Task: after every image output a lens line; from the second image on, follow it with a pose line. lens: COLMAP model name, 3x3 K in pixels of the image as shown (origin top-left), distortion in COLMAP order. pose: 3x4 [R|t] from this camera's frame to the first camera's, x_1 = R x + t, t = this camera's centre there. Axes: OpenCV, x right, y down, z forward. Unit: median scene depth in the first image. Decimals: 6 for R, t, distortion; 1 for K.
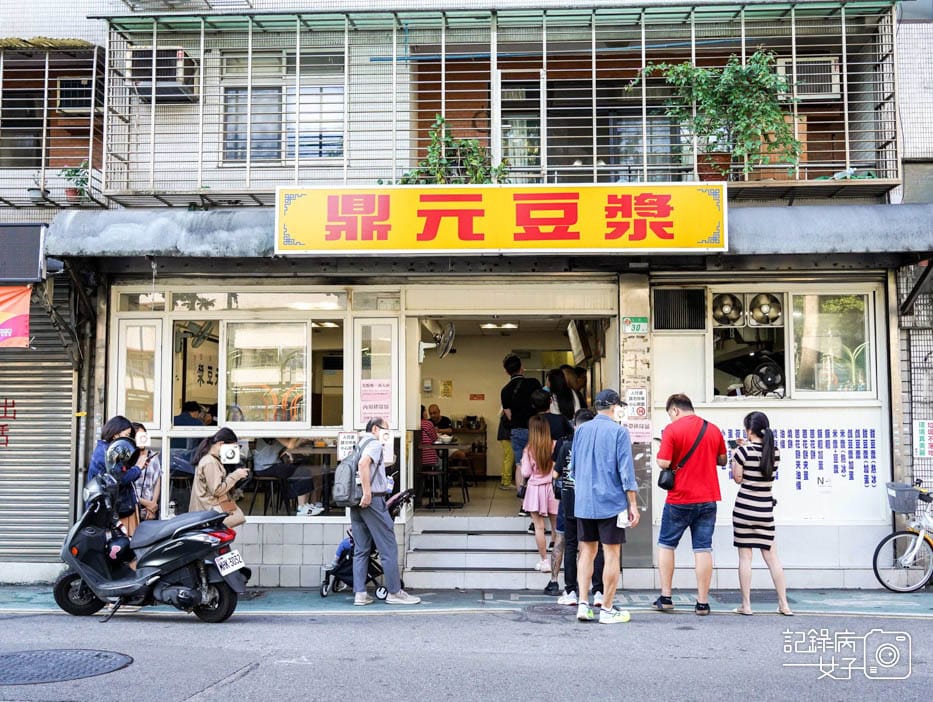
lens RADIAL K [[951.3, 0, 466.5], [0, 951.3, 351.0], [0, 0, 1]] dist [0.002293, 0.009441]
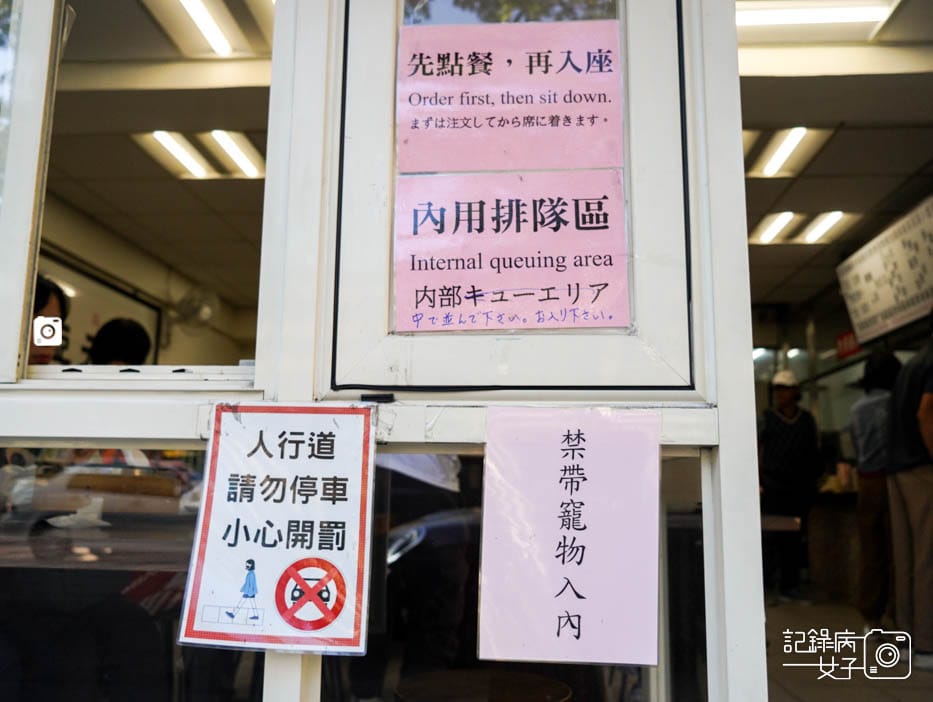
lens RADIAL K [[840.3, 0, 466.5], [0, 840.3, 351.0], [0, 0, 1]] dist [0.035754, -0.000535]
pose [[0.999826, 0.009694, -0.015937, -0.114150], [-0.011229, 0.994998, -0.099265, 0.102364], [0.014895, 0.099426, 0.994933, 1.022261]]
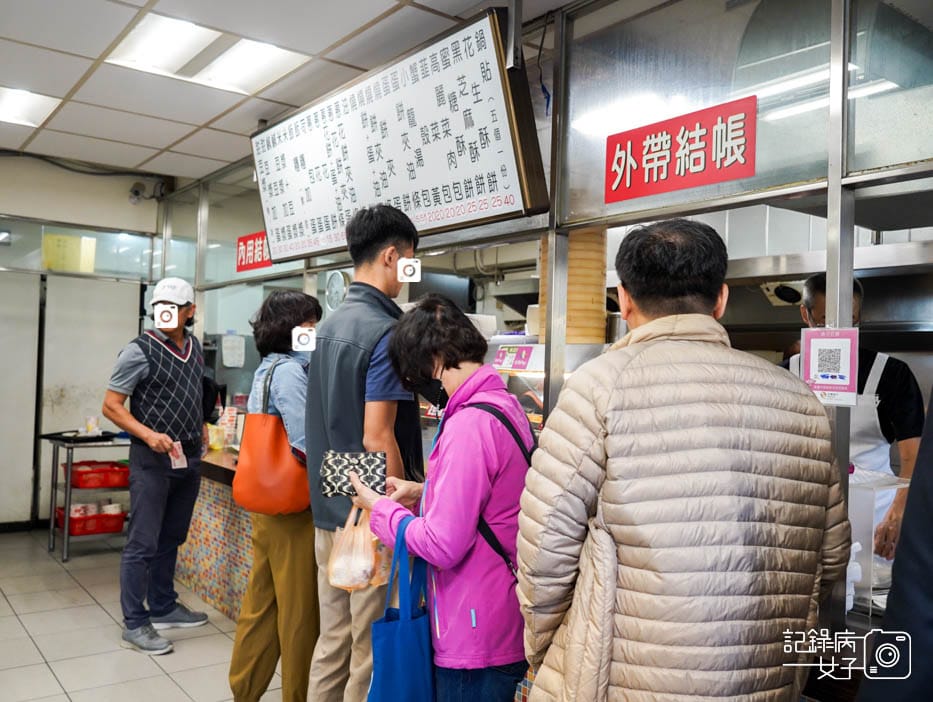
lens RADIAL K [[825.5, 0, 466.5], [0, 825.5, 351.0], [0, 0, 1]] dist [-0.001909, -0.014381]
pose [[0.765214, 0.045220, 0.642186, -0.096662], [-0.085118, 0.995879, 0.031300, 0.093653], [-0.638124, -0.078613, 0.765910, 1.068790]]
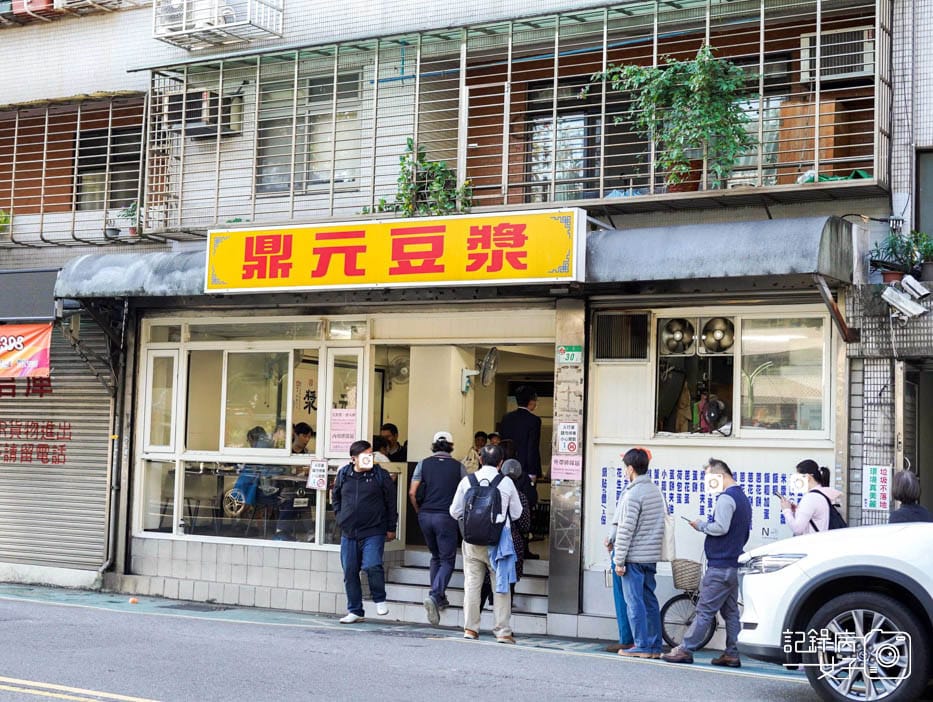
lens RADIAL K [[1383.9, 0, 466.5], [0, 1383.9, 351.0], [0, 0, 1]] dist [0.013463, -0.023676]
pose [[0.898152, -0.005050, -0.439656, 0.766010], [0.001449, 0.999963, -0.008525, -0.021340], [0.439682, 0.007019, 0.898126, -0.293772]]
